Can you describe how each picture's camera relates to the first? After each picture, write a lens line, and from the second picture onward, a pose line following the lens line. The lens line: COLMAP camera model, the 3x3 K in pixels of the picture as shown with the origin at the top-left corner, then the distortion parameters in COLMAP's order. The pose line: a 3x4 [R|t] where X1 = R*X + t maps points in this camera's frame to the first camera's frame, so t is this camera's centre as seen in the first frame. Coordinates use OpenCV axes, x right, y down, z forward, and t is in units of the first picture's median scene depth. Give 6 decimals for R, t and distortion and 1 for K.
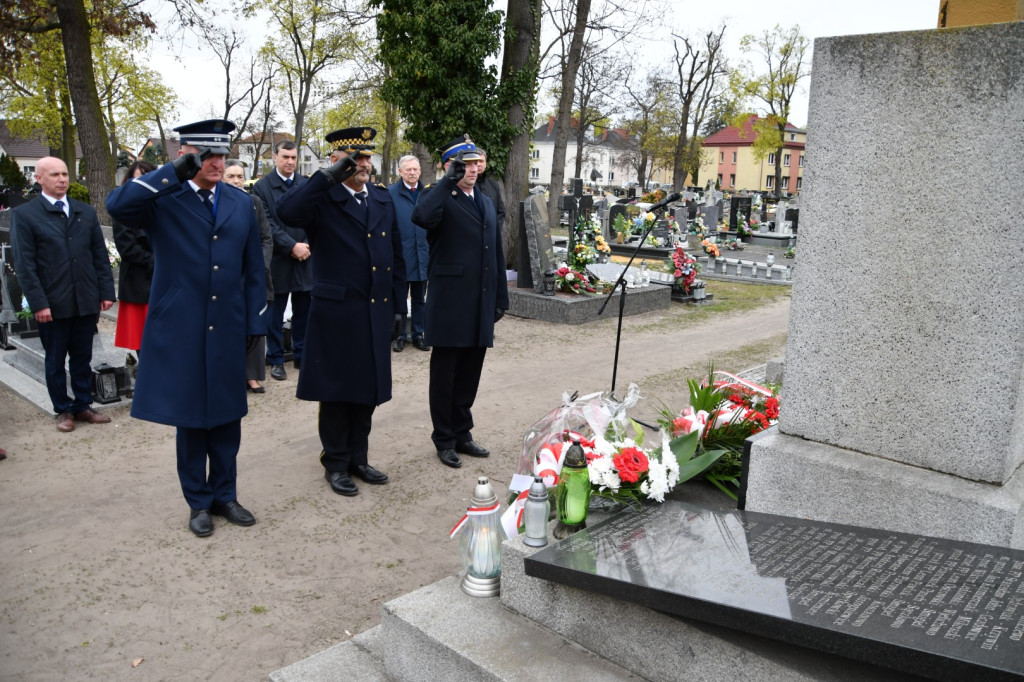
lens RADIAL K [[811.7, 0, 526.5], [0, 811.7, 360.5], [0, 0, 1]] dist [-0.140756, 0.114853]
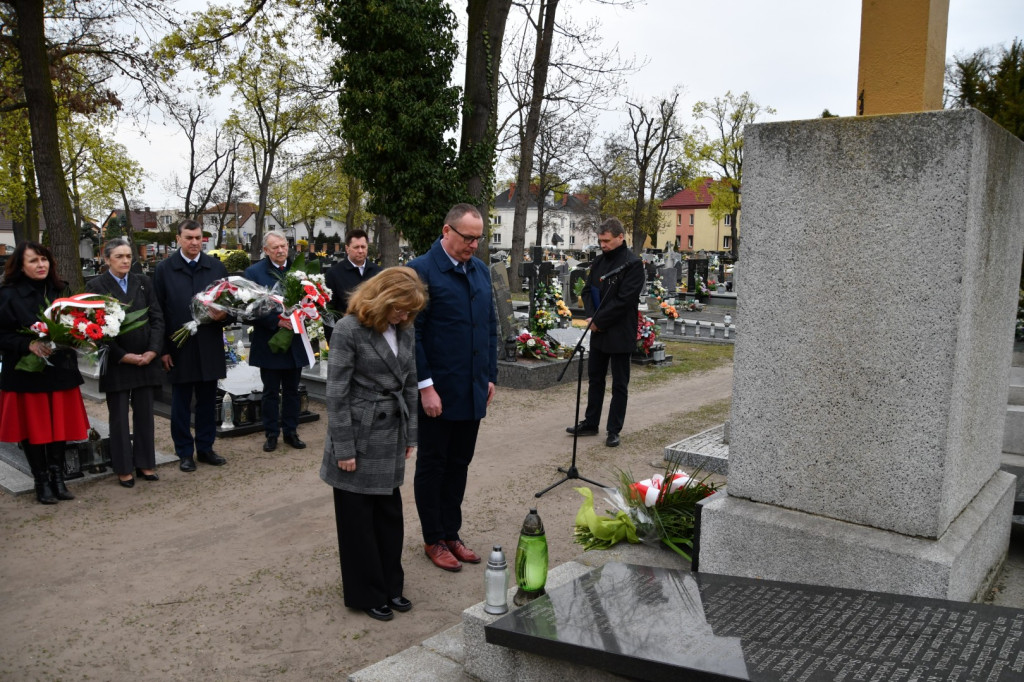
lens RADIAL K [[808.4, 0, 524.3], [0, 808.4, 357.5], [0, 0, 1]] dist [-0.142193, 0.110316]
pose [[0.998930, -0.022494, 0.040406, 0.002214], [0.025703, 0.996404, -0.080733, -0.001982], [-0.038444, 0.081685, 0.995916, -0.006454]]
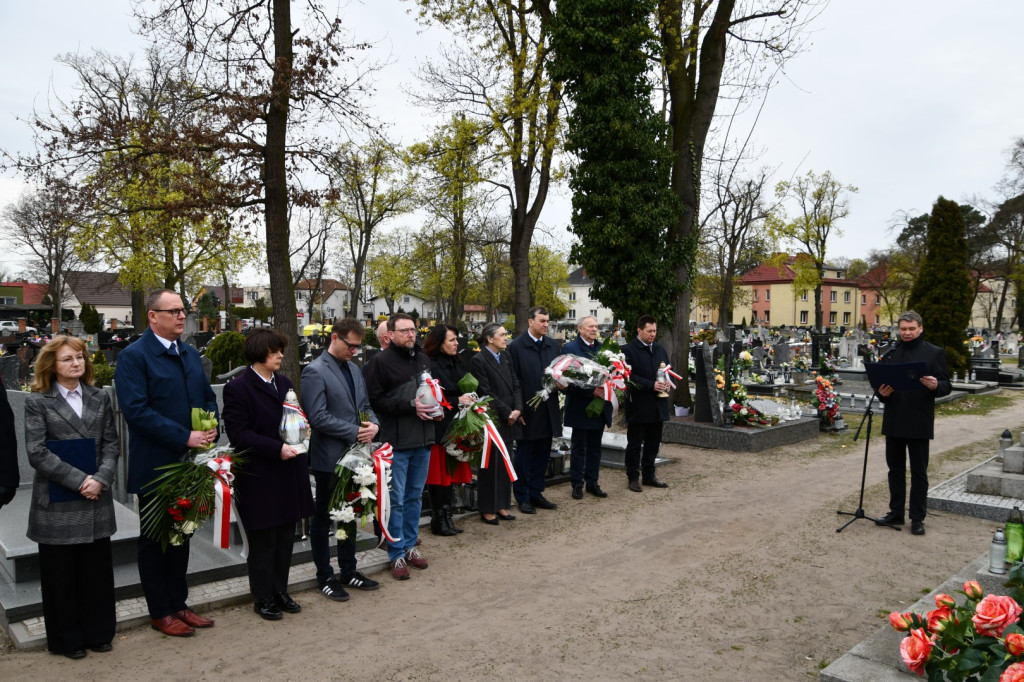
lens RADIAL K [[810.8, 0, 525.9], [0, 810.8, 359.1], [0, 0, 1]] dist [-0.140530, 0.111966]
pose [[0.999324, -0.017999, -0.032043, -0.147618], [0.012216, 0.984967, -0.172308, 0.011376], [0.034663, 0.171801, 0.984522, -0.104800]]
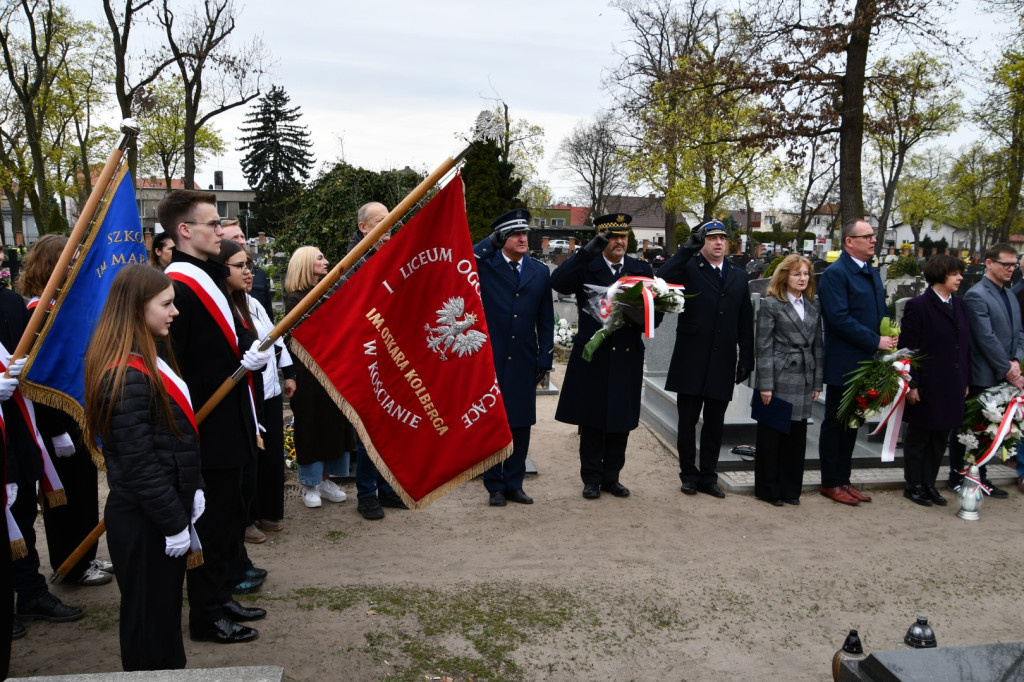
lens RADIAL K [[810.0, 0, 522.6], [0, 810.0, 359.7], [0, 0, 1]] dist [-0.145579, 0.120759]
pose [[0.796855, 0.081000, -0.598716, -0.197569], [-0.131553, 0.990457, -0.041091, 0.030989], [0.589674, 0.111507, 0.799907, -0.192529]]
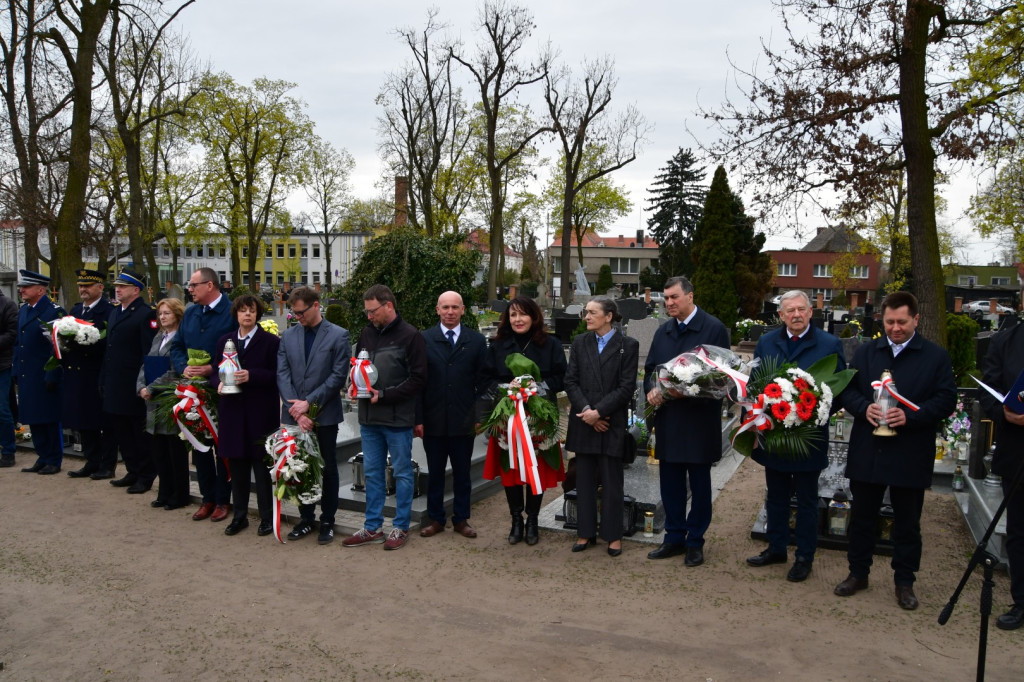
lens RADIAL K [[812.0, 0, 527.4], [0, 812.0, 359.2], [0, 0, 1]] dist [-0.142716, 0.117069]
pose [[0.338897, 0.068270, -0.938343, 0.169792], [-0.219422, 0.975595, -0.008268, -0.056842], [0.914879, 0.208695, 0.345606, 0.220854]]
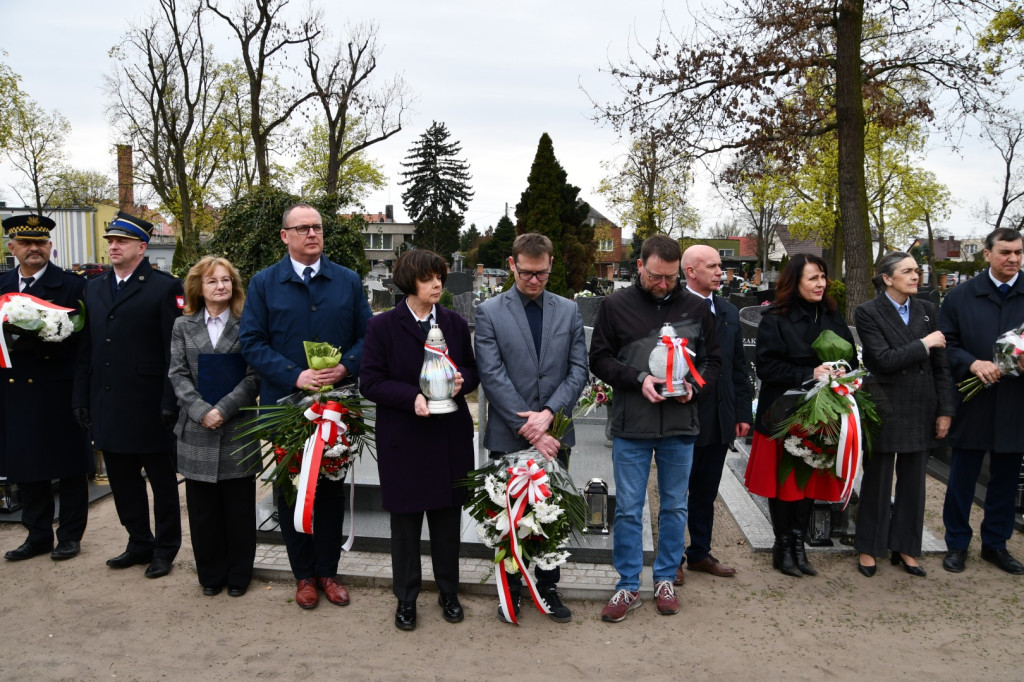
lens RADIAL K [[812.0, 0, 527.4], [0, 812.0, 359.2], [0, 0, 1]] dist [-0.142716, 0.117069]
pose [[0.629954, 0.069750, -0.773494, -0.040285], [-0.165677, 0.985102, -0.046099, -0.019889], [0.758755, 0.157190, 0.632125, 0.090875]]
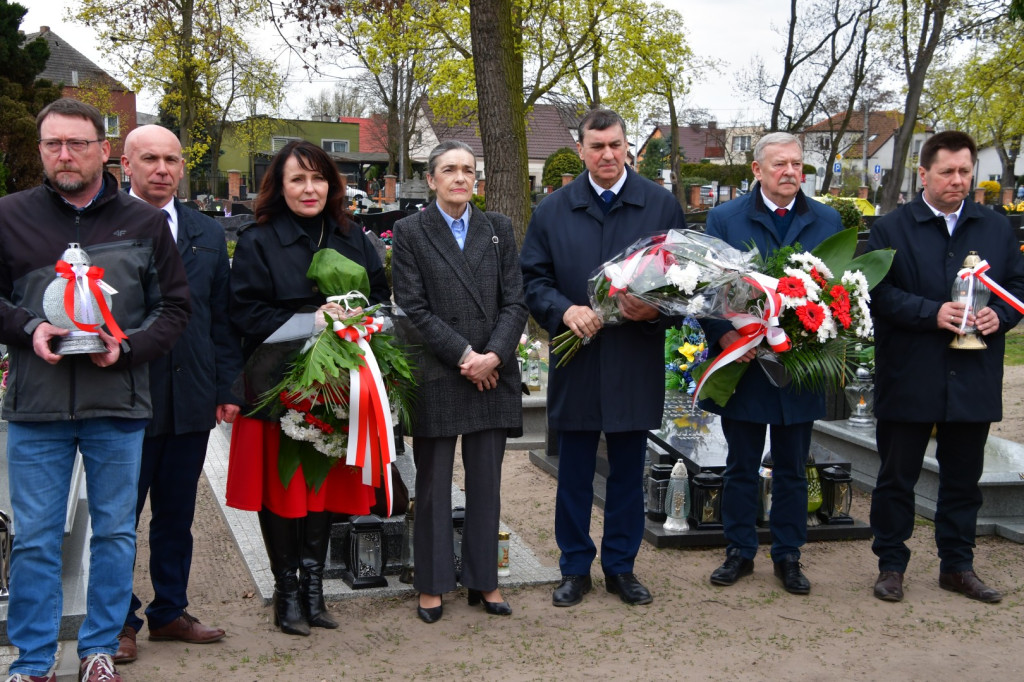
lens RADIAL K [[1461.9, 0, 520.8], [0, 1461.9, 360.9], [0, 0, 1]] dist [0.249939, 0.113133]
pose [[0.863022, 0.057070, -0.501932, 0.022874], [-0.113829, 0.990014, -0.083154, -0.011201], [0.492175, 0.128898, 0.860900, 0.068496]]
